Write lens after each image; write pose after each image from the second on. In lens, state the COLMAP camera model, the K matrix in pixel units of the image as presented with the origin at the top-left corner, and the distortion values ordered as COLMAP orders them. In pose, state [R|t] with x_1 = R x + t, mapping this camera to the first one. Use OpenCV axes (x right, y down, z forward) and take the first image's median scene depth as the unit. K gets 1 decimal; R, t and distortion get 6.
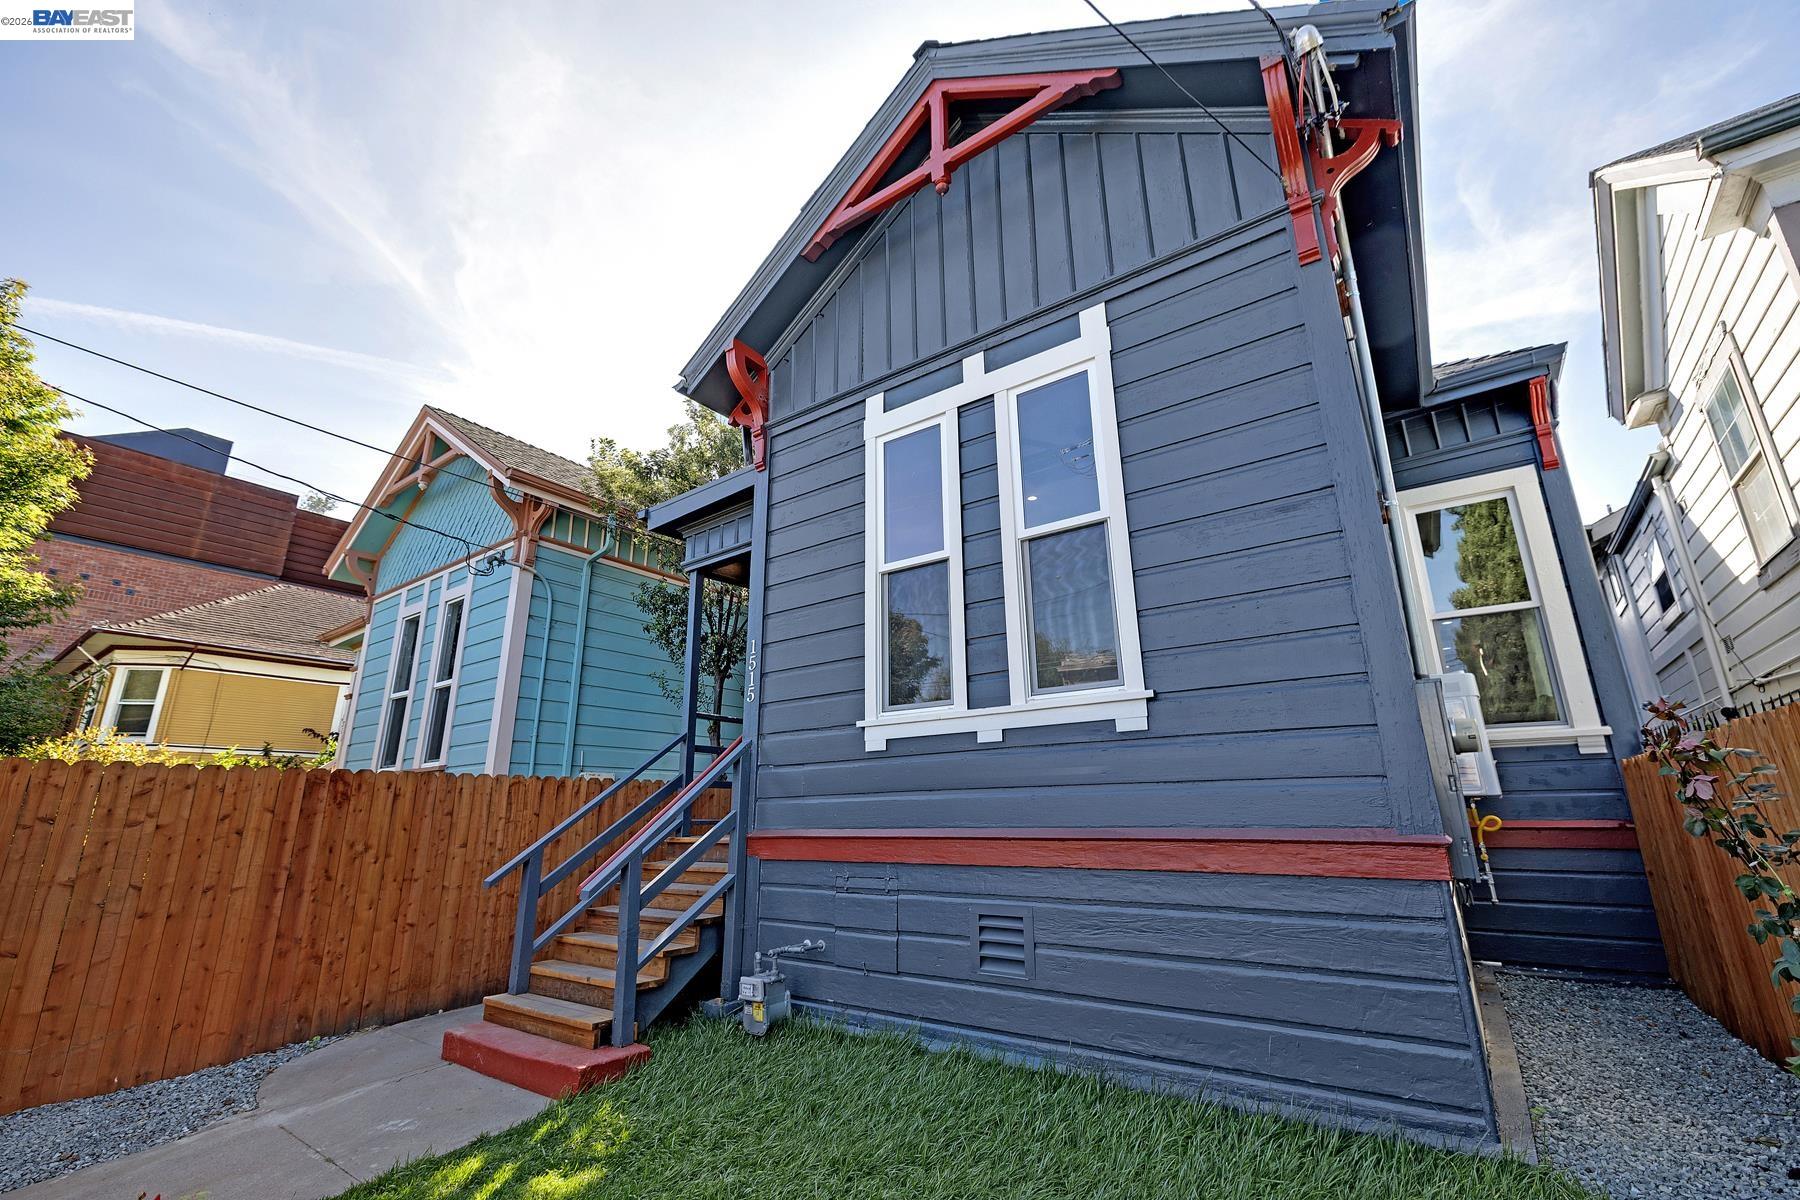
lens RADIAL K [[750.1, 0, 898.2], [0, 750.1, 595.5], [0, 0, 1]] dist [0.001798, 0.000493]
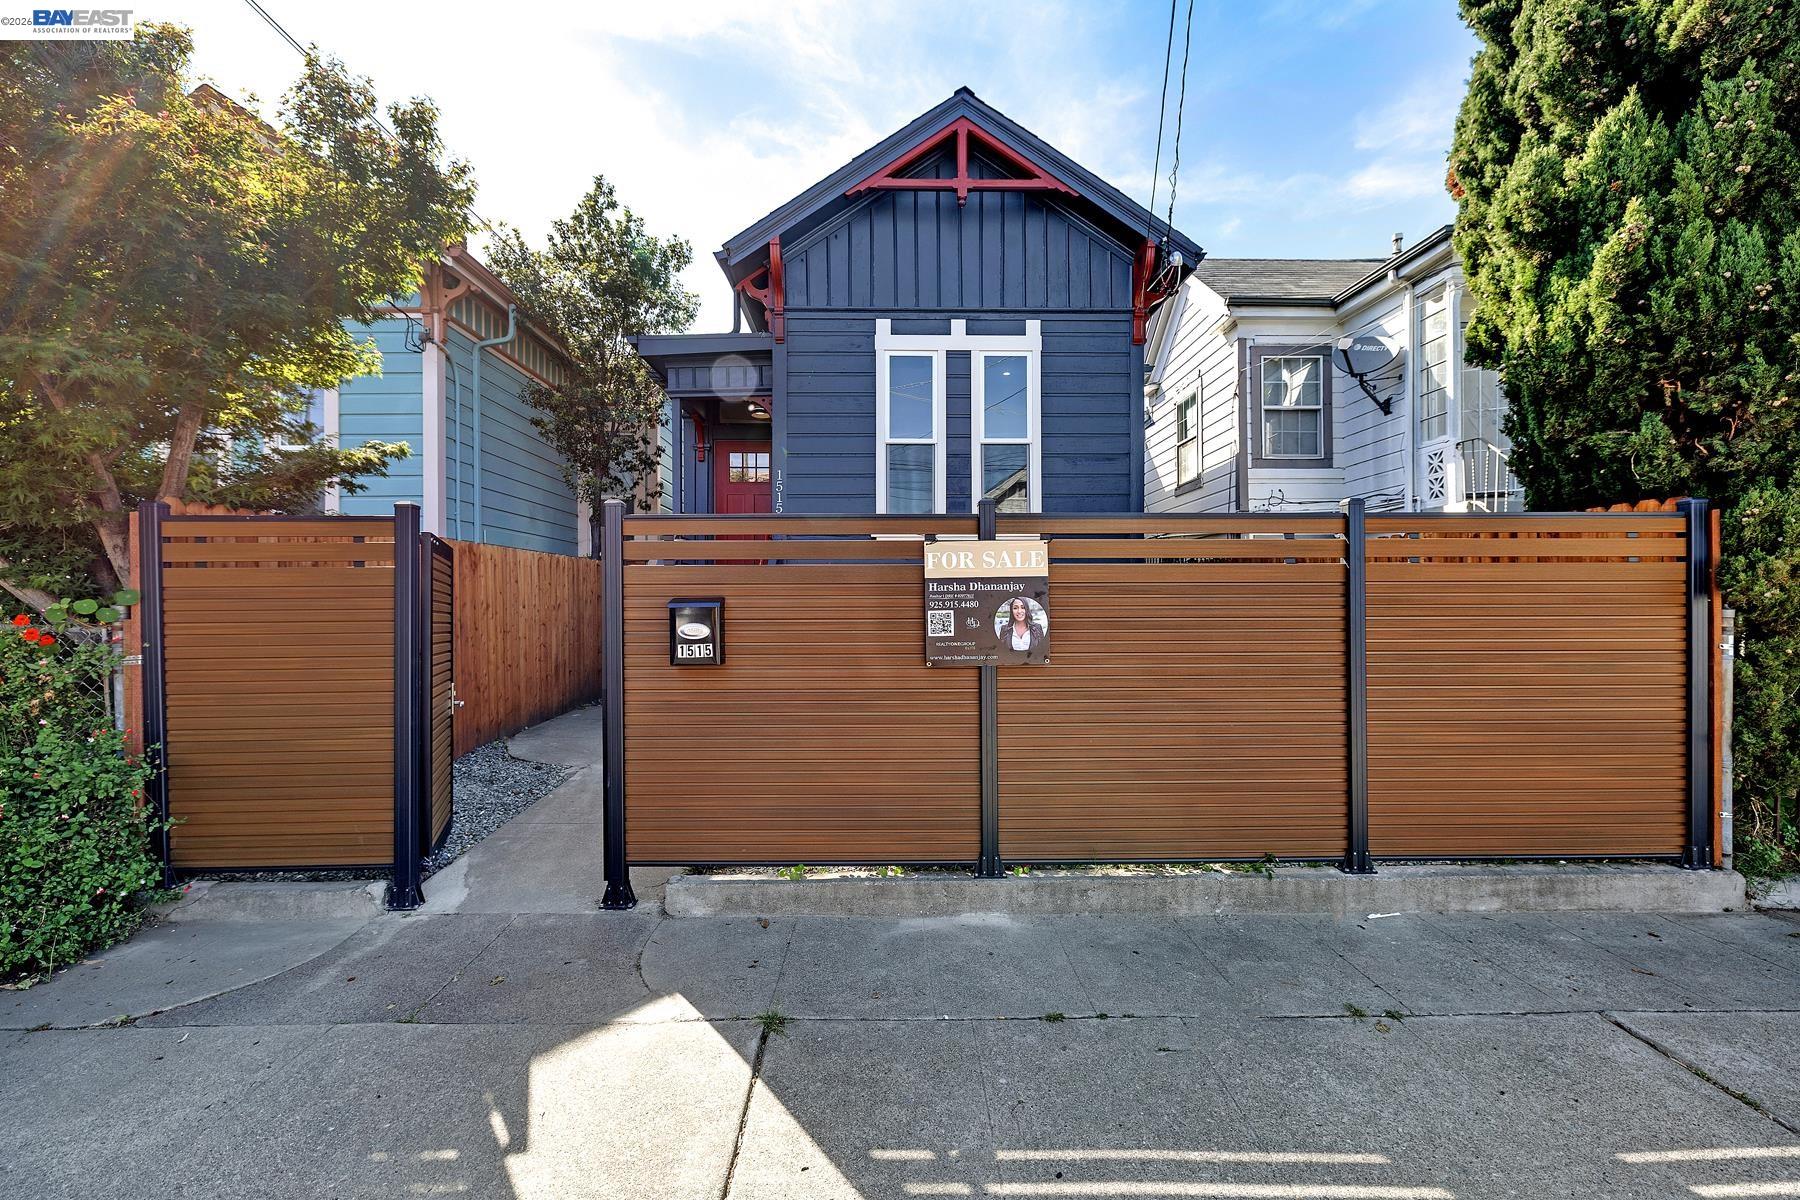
lens RADIAL K [[750.1, 0, 900.6], [0, 750.1, 607.3], [0, 0, 1]] dist [0.001798, 0.000493]
pose [[0.796832, 0.003820, 0.604189, -0.990075], [-0.174743, 0.958703, 0.224396, -0.060550], [-0.578381, -0.284384, 0.764592, -0.368011]]
